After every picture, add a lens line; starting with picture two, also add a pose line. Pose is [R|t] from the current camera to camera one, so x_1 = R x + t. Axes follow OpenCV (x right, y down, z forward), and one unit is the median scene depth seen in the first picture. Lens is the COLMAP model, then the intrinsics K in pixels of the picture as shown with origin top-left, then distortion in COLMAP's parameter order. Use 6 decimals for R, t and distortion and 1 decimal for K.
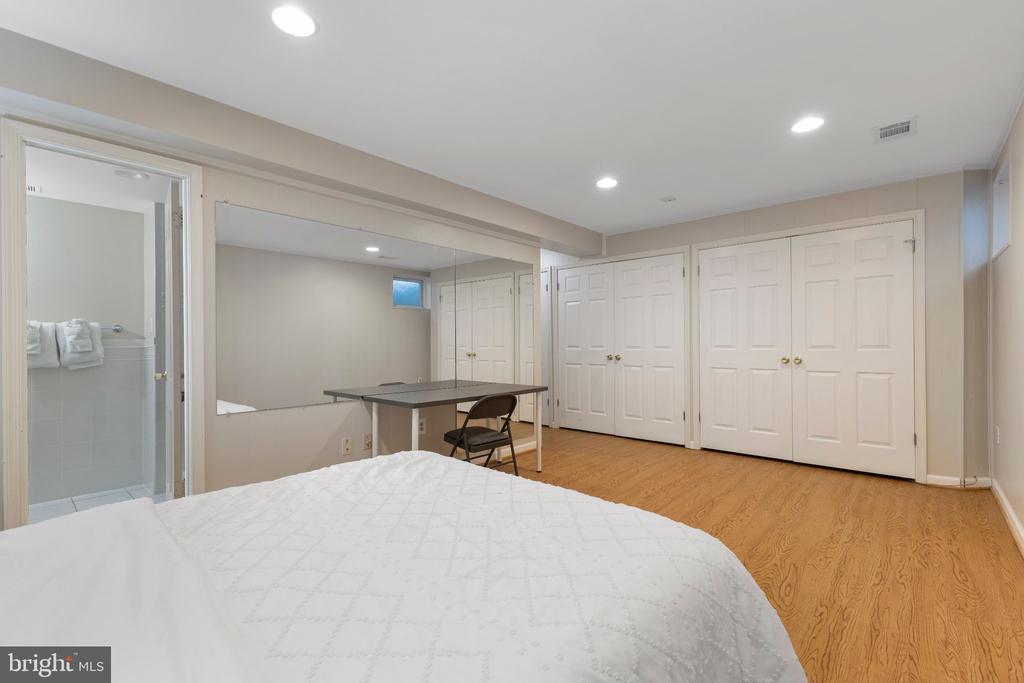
lens RADIAL K [[446.3, 0, 508.8], [0, 446.3, 344.6], [0, 0, 1]] dist [0.005252, -0.000514]
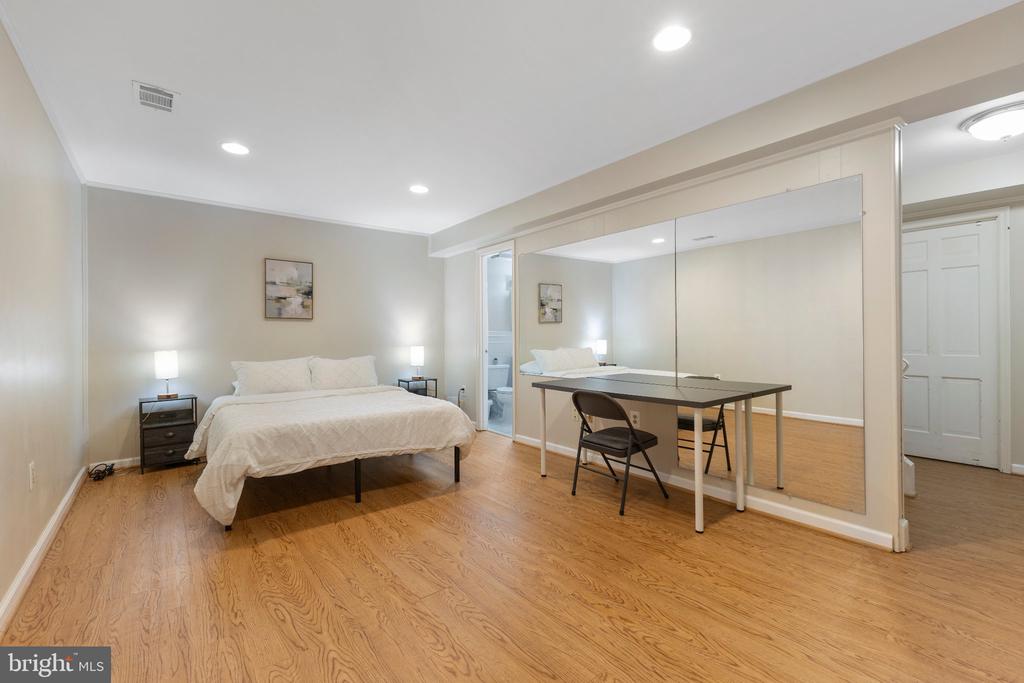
lens RADIAL K [[446.3, 0, 513.1], [0, 446.3, 332.7], [0, 0, 1]] dist [0.005252, -0.000514]
pose [[-0.168229, -0.000506, -0.985748, 0.953756], [0.006277, 0.999979, -0.001584, -0.003714], [0.985728, -0.006454, -0.168222, 1.080173]]
